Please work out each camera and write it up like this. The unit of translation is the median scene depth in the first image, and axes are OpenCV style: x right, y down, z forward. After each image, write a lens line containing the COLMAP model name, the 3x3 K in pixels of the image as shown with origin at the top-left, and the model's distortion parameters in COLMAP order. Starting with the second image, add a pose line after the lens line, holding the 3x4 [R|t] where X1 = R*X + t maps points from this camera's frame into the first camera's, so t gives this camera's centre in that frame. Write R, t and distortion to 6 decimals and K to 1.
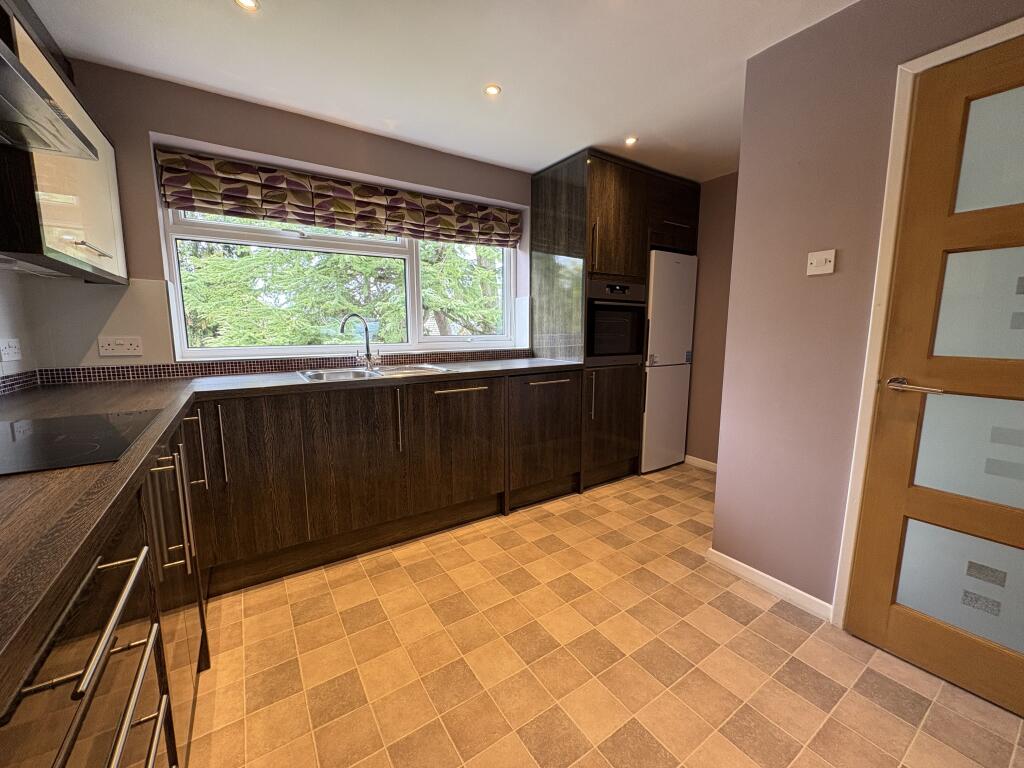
lens RADIAL K [[407.7, 0, 512.0], [0, 407.7, 384.0], [0, 0, 1]] dist [0.000205, 0.000089]
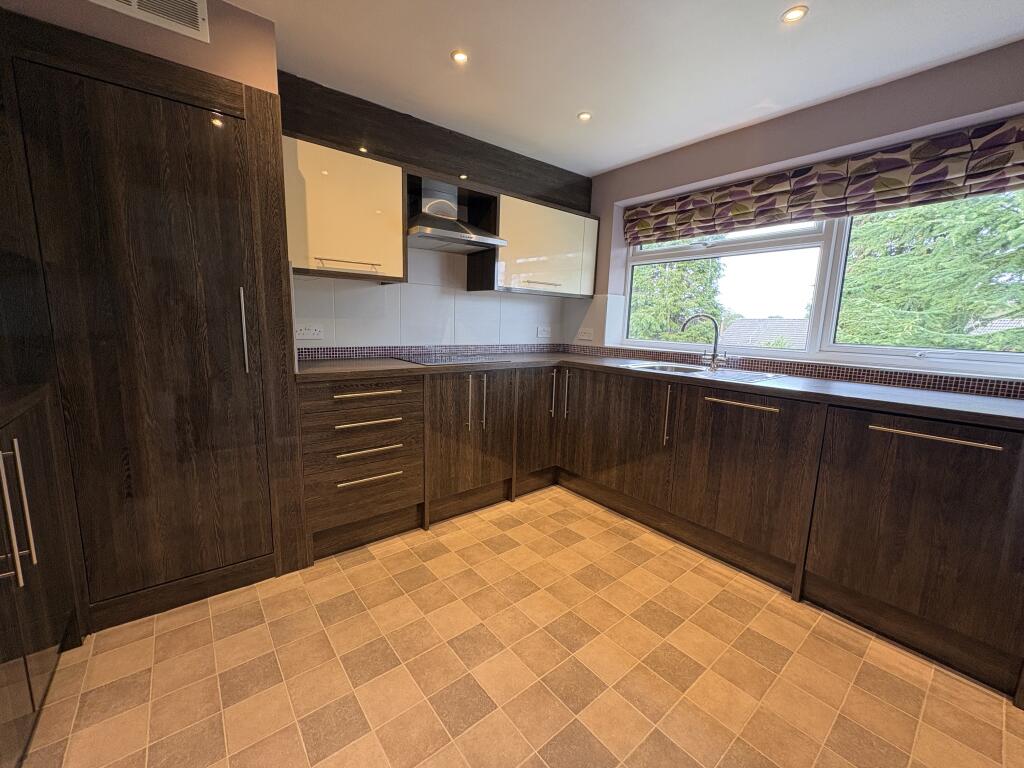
lens RADIAL K [[407.7, 0, 512.0], [0, 407.7, 384.0], [0, 0, 1]] dist [0.000205, 0.000089]
pose [[0.095290, 0.155814, -0.983179, 0.622984], [-0.171174, 0.975527, 0.138011, -0.057934], [0.980622, 0.155144, 0.119629, 0.419239]]
